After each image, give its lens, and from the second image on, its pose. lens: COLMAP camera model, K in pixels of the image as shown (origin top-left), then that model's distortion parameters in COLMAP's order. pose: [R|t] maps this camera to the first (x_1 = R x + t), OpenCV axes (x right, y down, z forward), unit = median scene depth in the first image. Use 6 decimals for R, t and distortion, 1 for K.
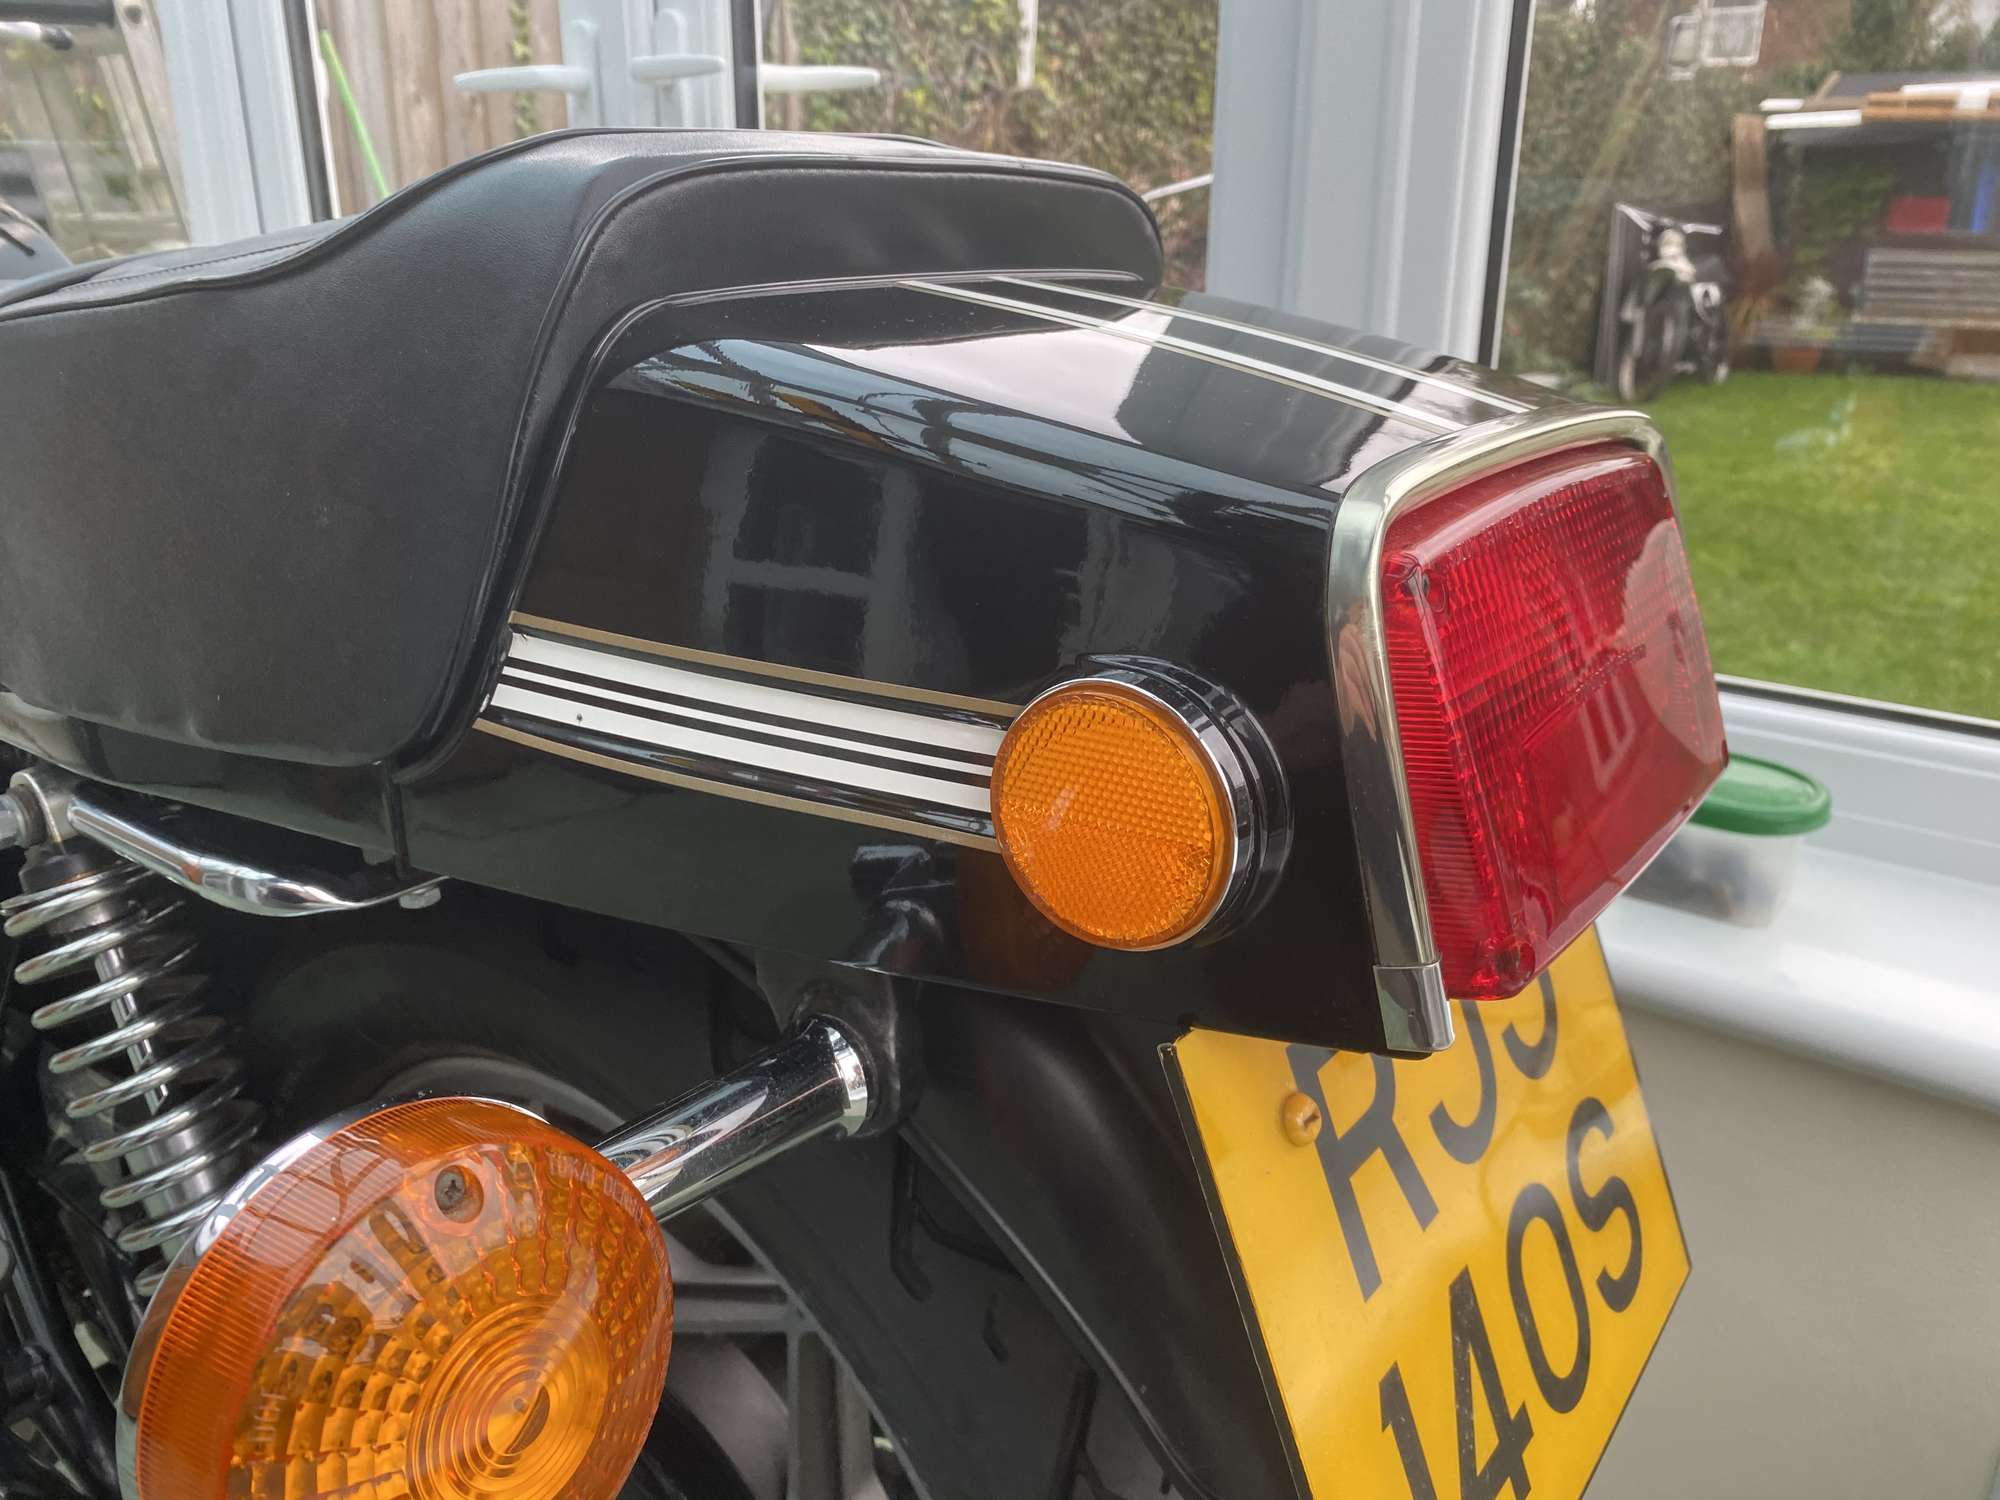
lens RADIAL K [[1548.2, 0, 996.5], [0, 1548.2, 774.7], [0, 0, 1]] dist [-0.000350, 0.005593]
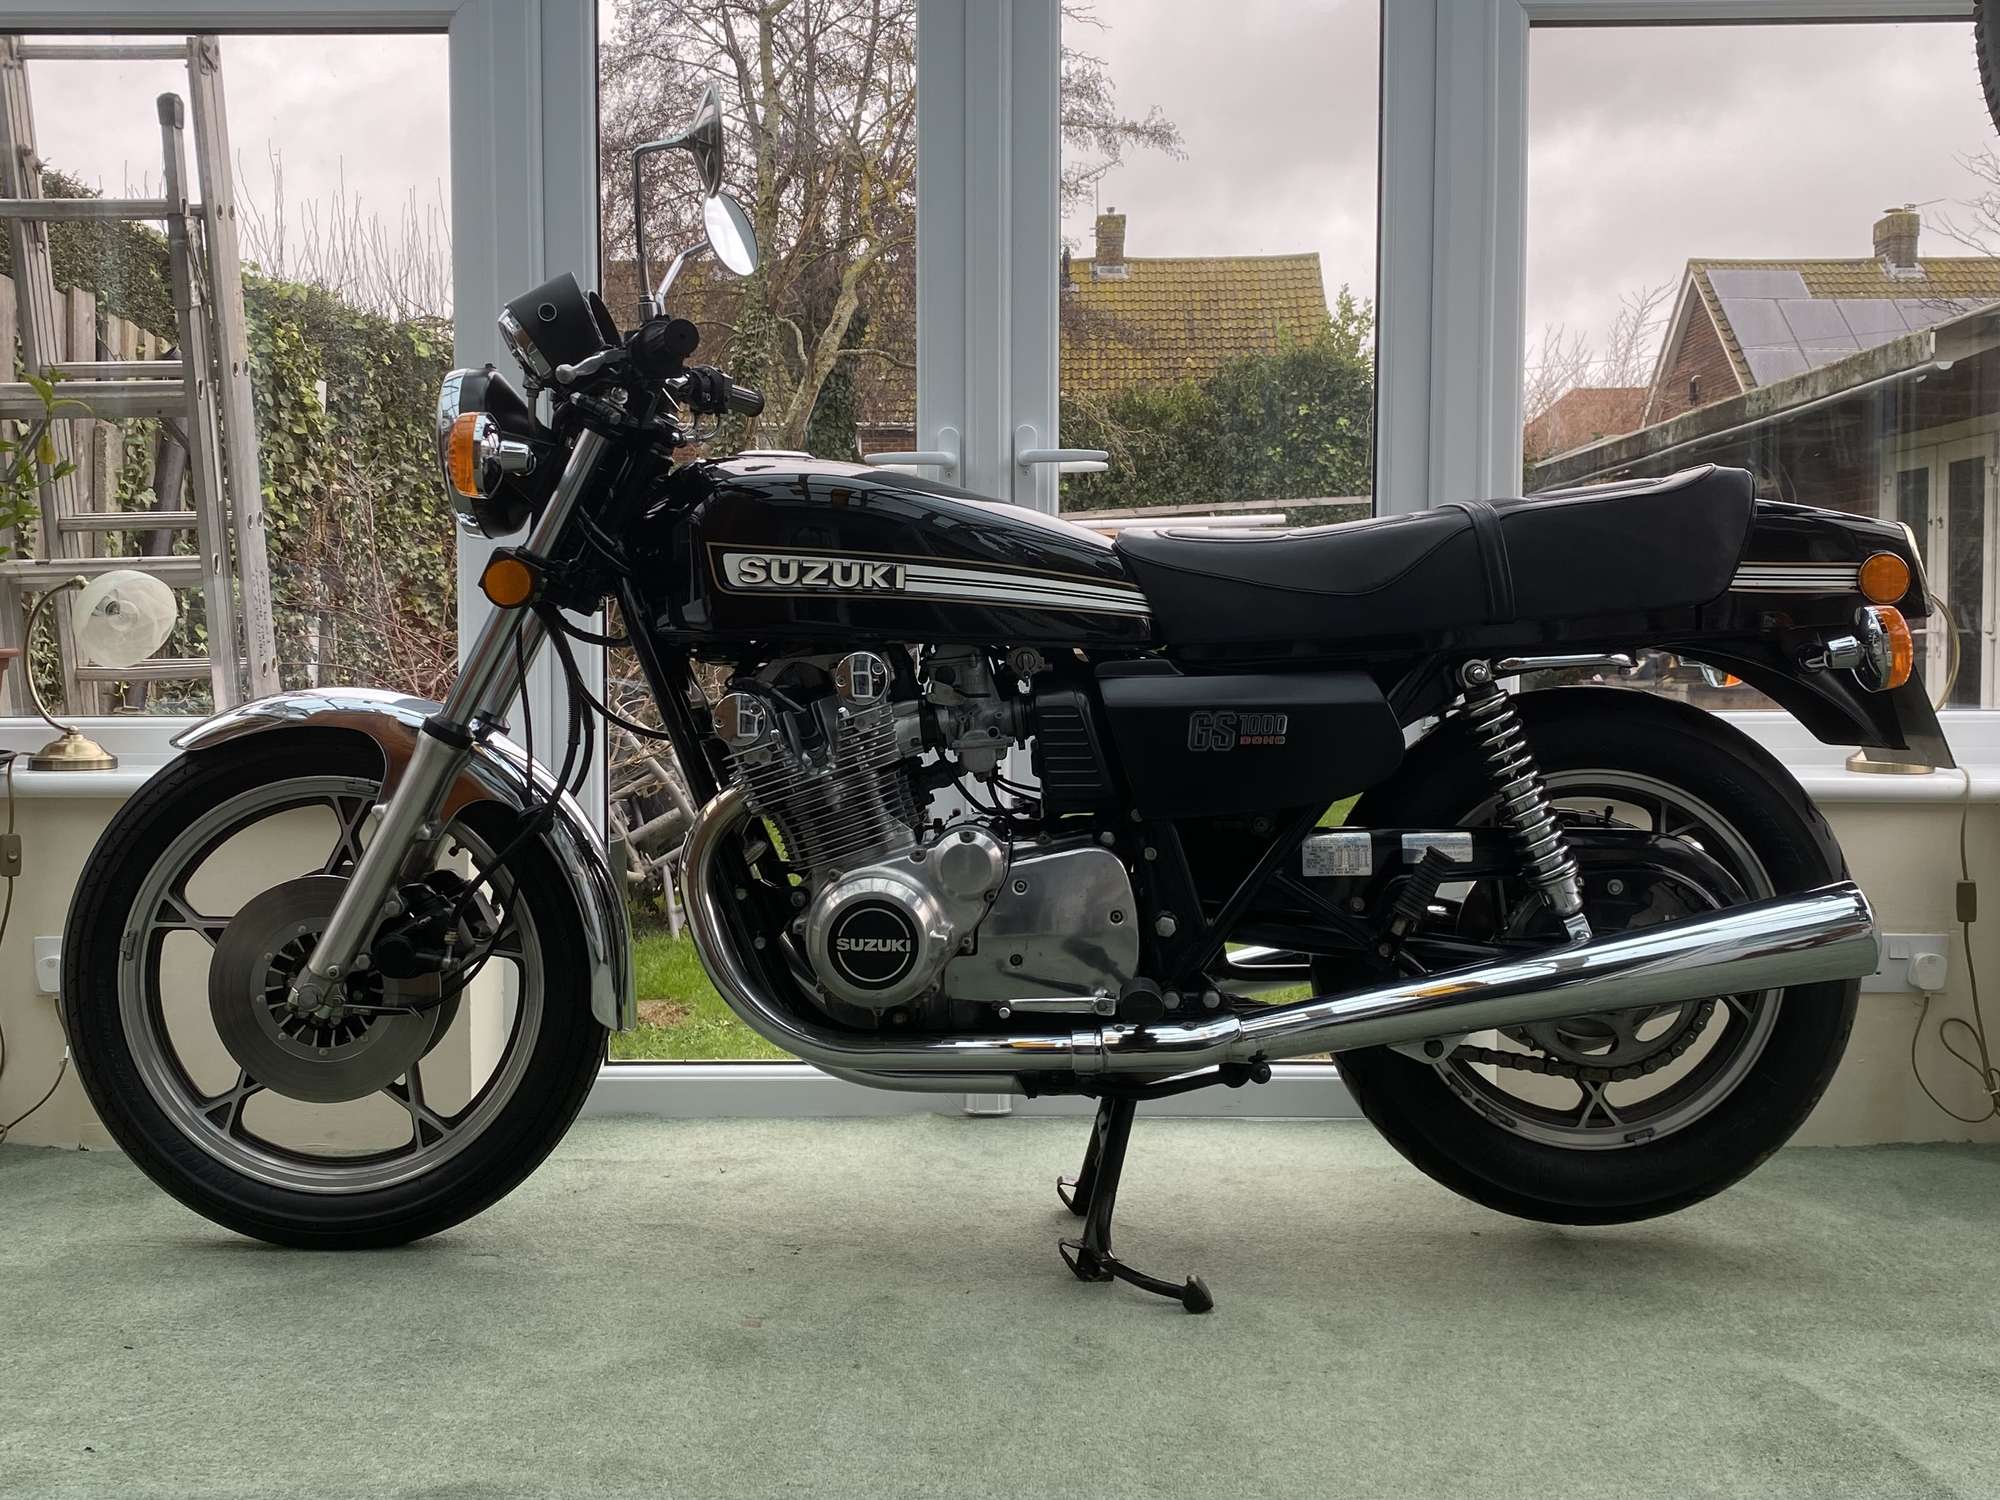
lens RADIAL K [[2009.4, 0, 1000.0], [0, 2009.4, 750.0], [0, 0, 1]] dist [0.011417, 0.003418]
pose [[0.818522, -0.040090, 0.573074, -0.307638], [0.209826, 0.949504, -0.233271, 0.075452], [-0.534784, 0.311183, 0.785602, -0.129643]]
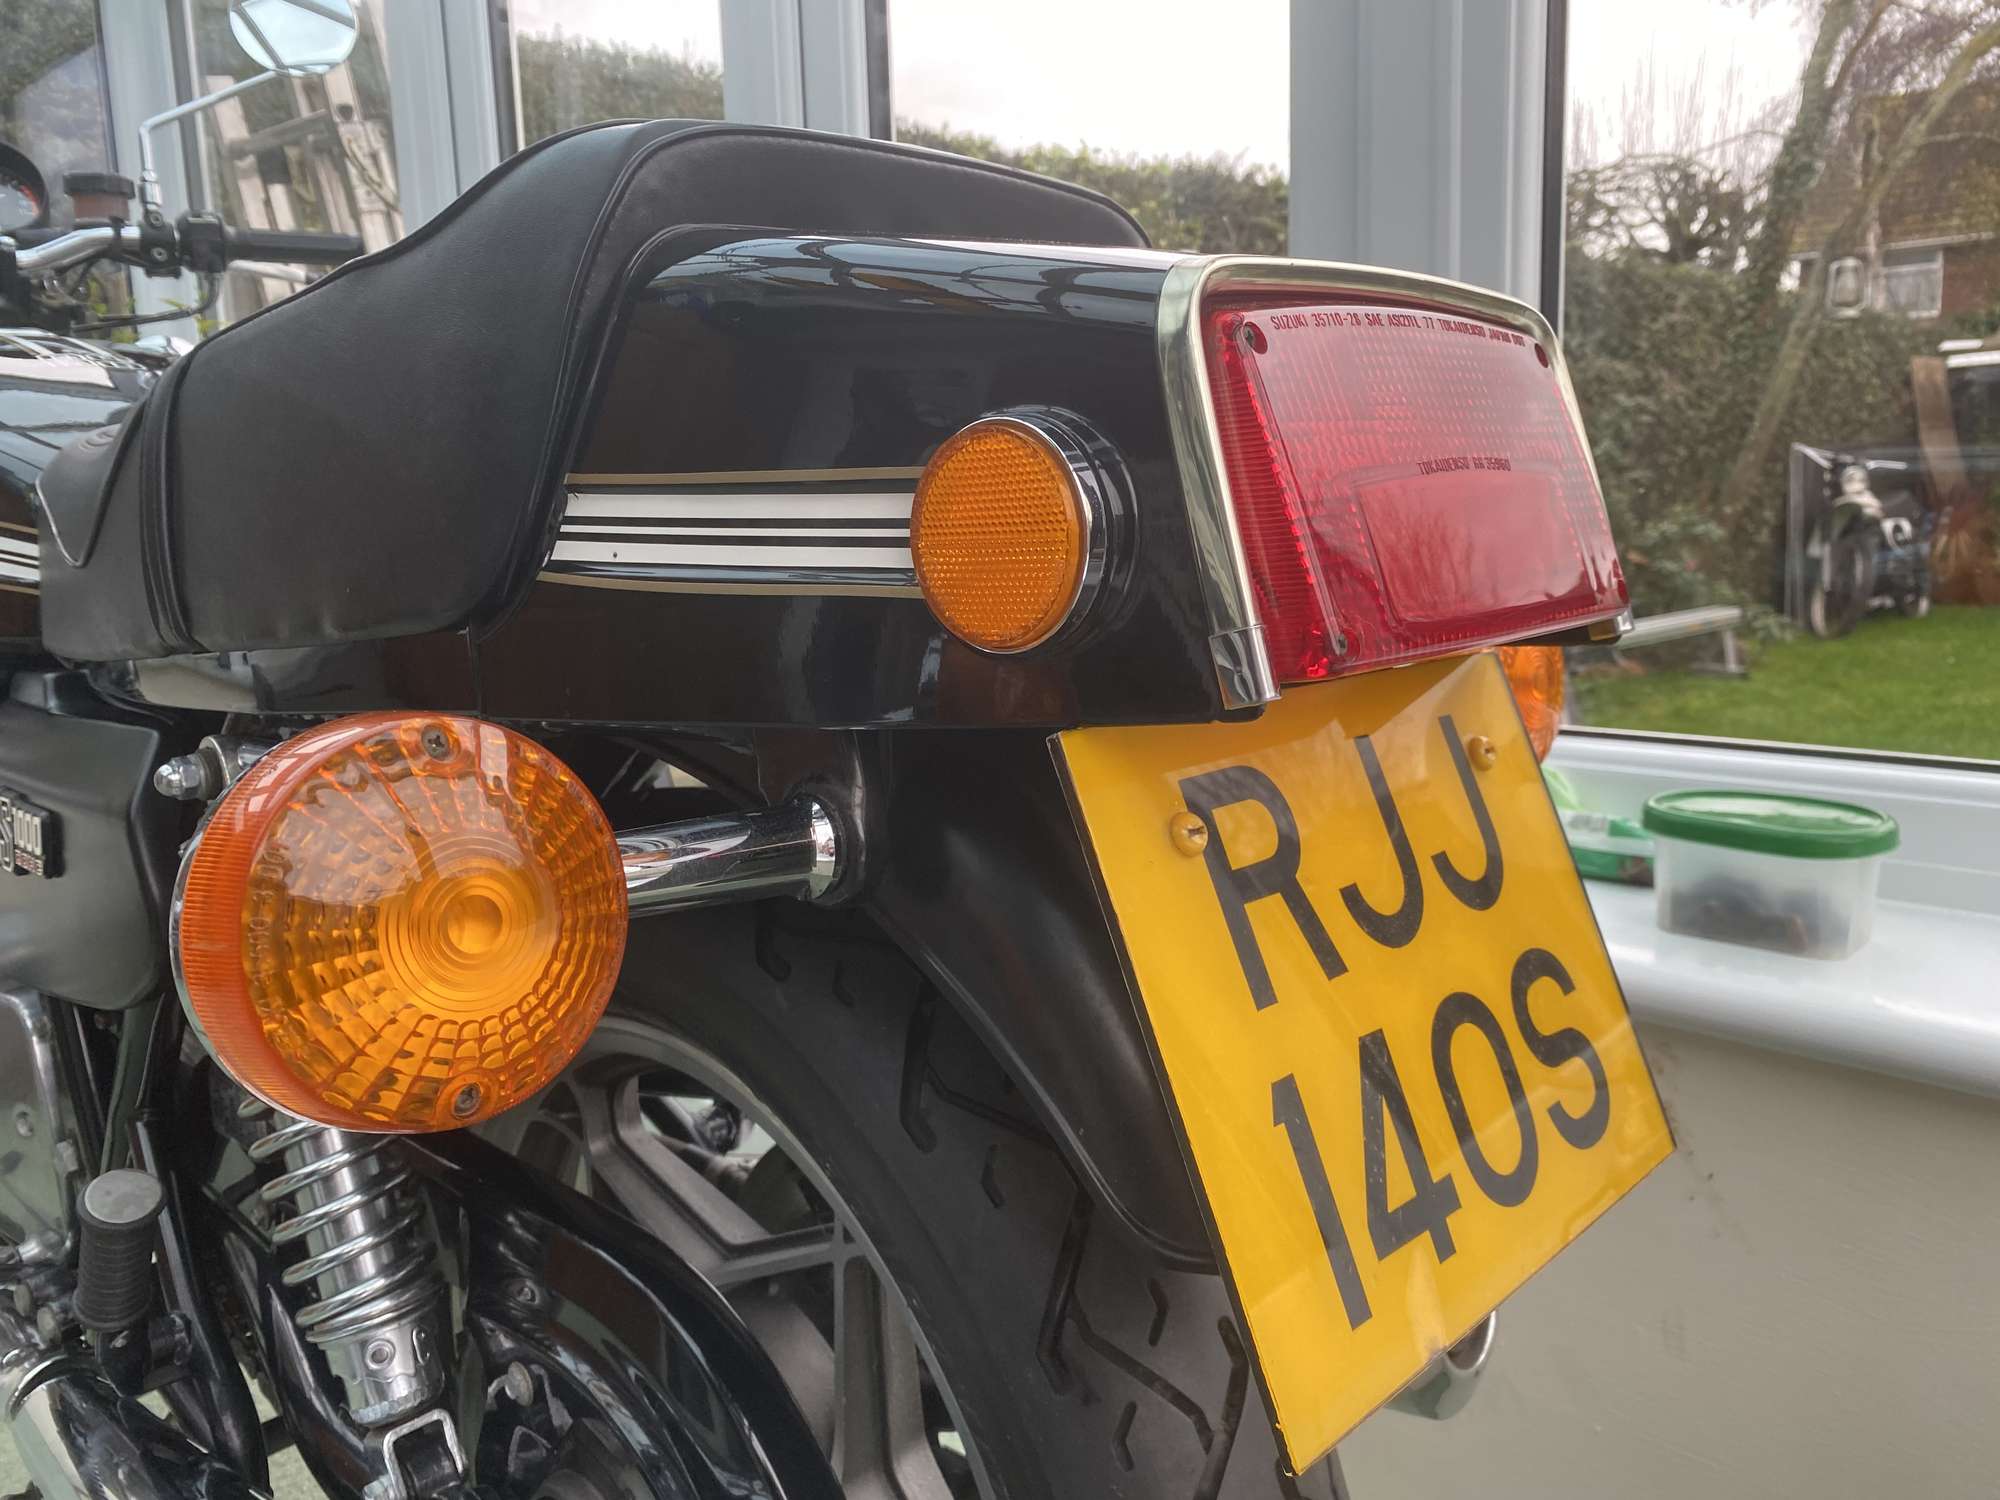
lens RADIAL K [[1532.3, 0, 1006.1], [0, 1532.3, 770.4], [0, 0, 1]] dist [0.031452, -0.023680]
pose [[0.993035, -0.013295, -0.117067, 0.010033], [-0.006864, 0.985398, -0.170129, 0.019006], [0.117619, 0.169748, 0.978443, -0.006974]]
